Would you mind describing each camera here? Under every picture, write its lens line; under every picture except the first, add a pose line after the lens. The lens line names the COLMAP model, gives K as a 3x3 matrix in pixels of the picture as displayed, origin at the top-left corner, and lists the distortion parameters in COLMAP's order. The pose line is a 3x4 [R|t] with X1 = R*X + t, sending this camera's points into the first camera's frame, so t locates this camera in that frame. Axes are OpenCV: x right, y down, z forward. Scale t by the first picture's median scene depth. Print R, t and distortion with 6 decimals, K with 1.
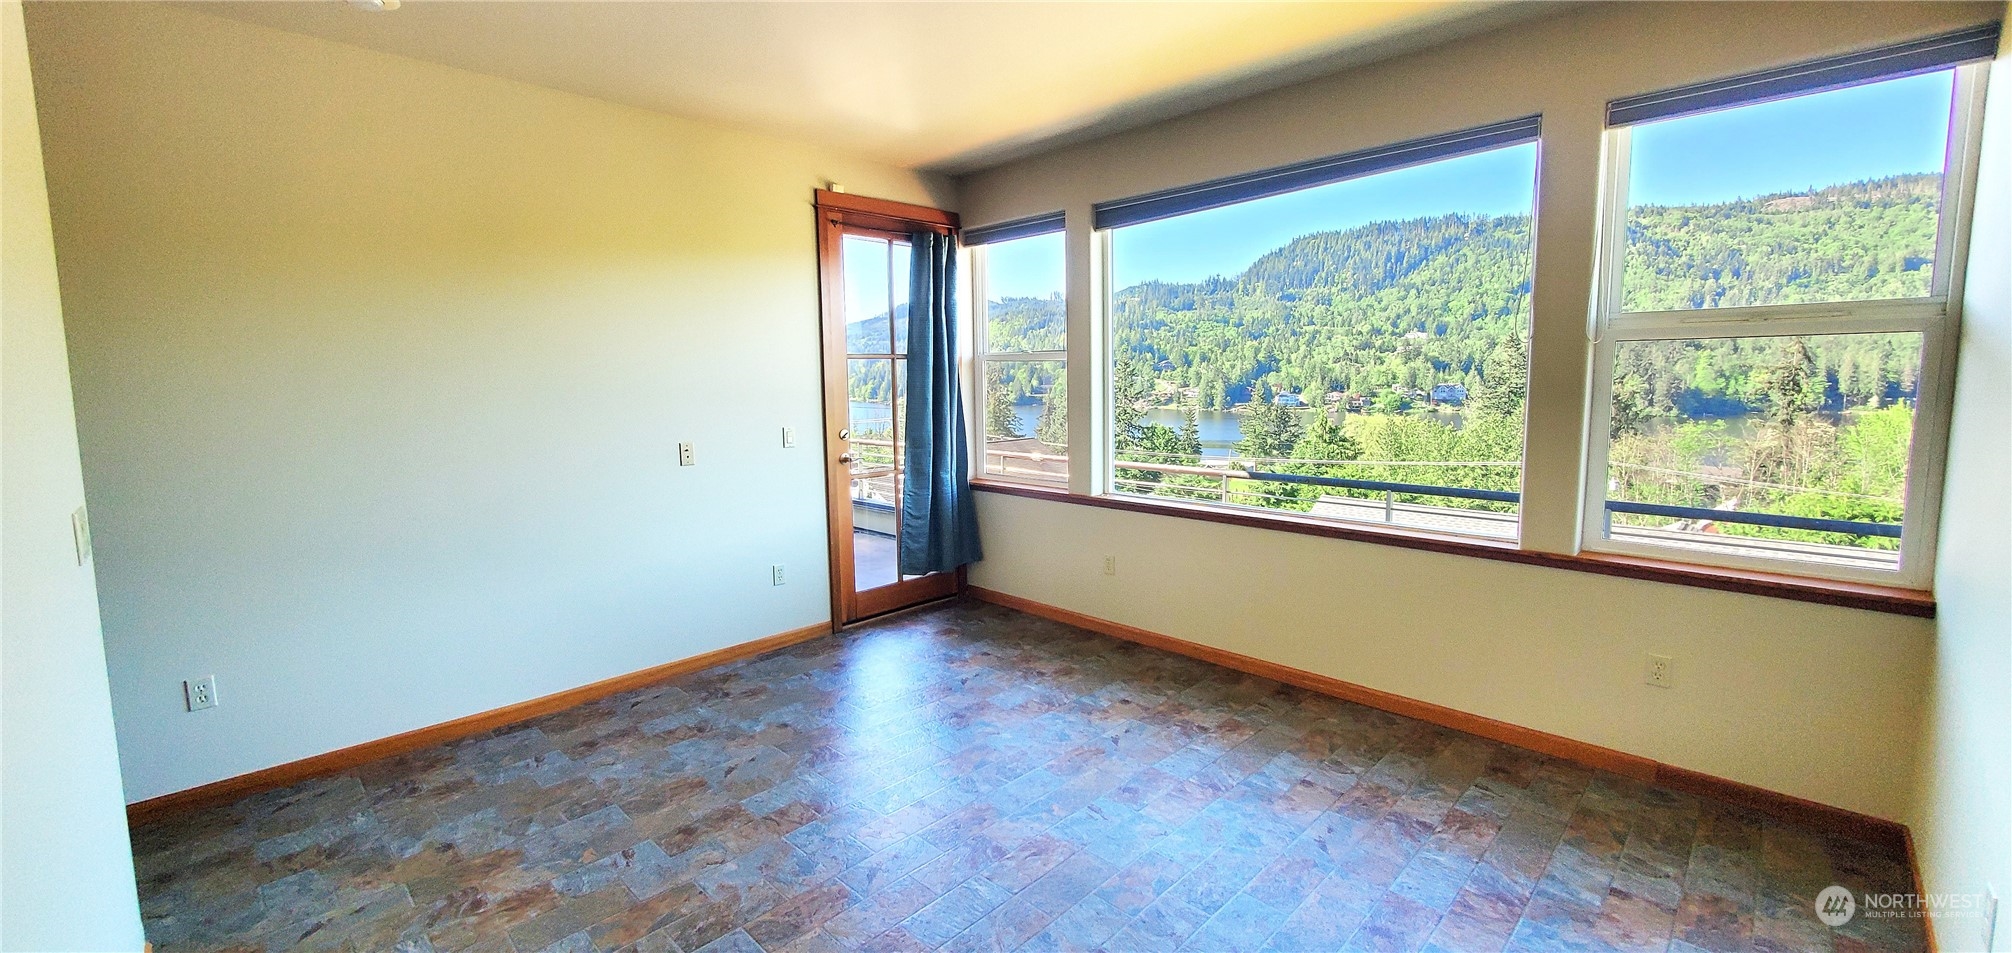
lens RADIAL K [[812.8, 0, 1006.0], [0, 812.8, 476.5], [0, 0, 1]] dist [-0.000004, -0.000002]
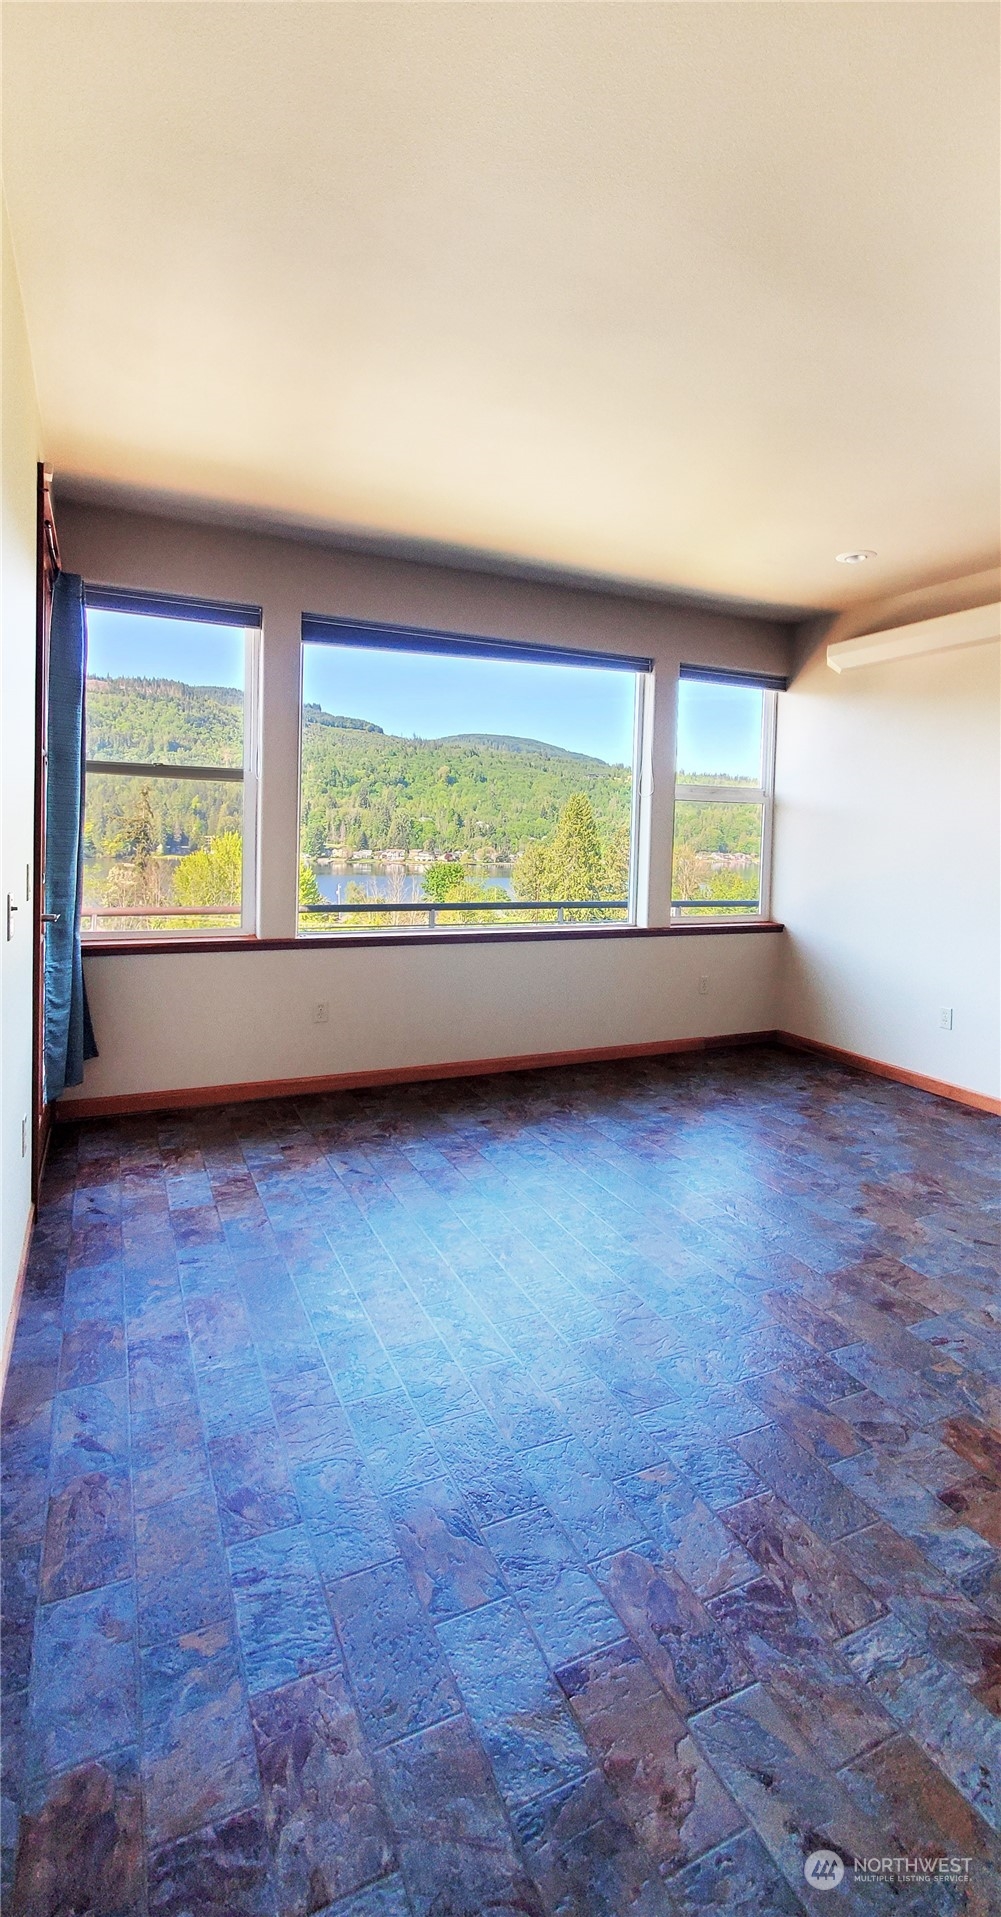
lens RADIAL K [[865.8, 0, 504.4], [0, 865.8, 866.1], [0, 0, 1]] dist [0.000442, 0.000298]
pose [[0.327498, -0.017499, 0.944690, -0.719797], [0.086727, 0.996164, -0.011614, -0.023870], [-0.940863, 0.085733, 0.327759, 0.492784]]
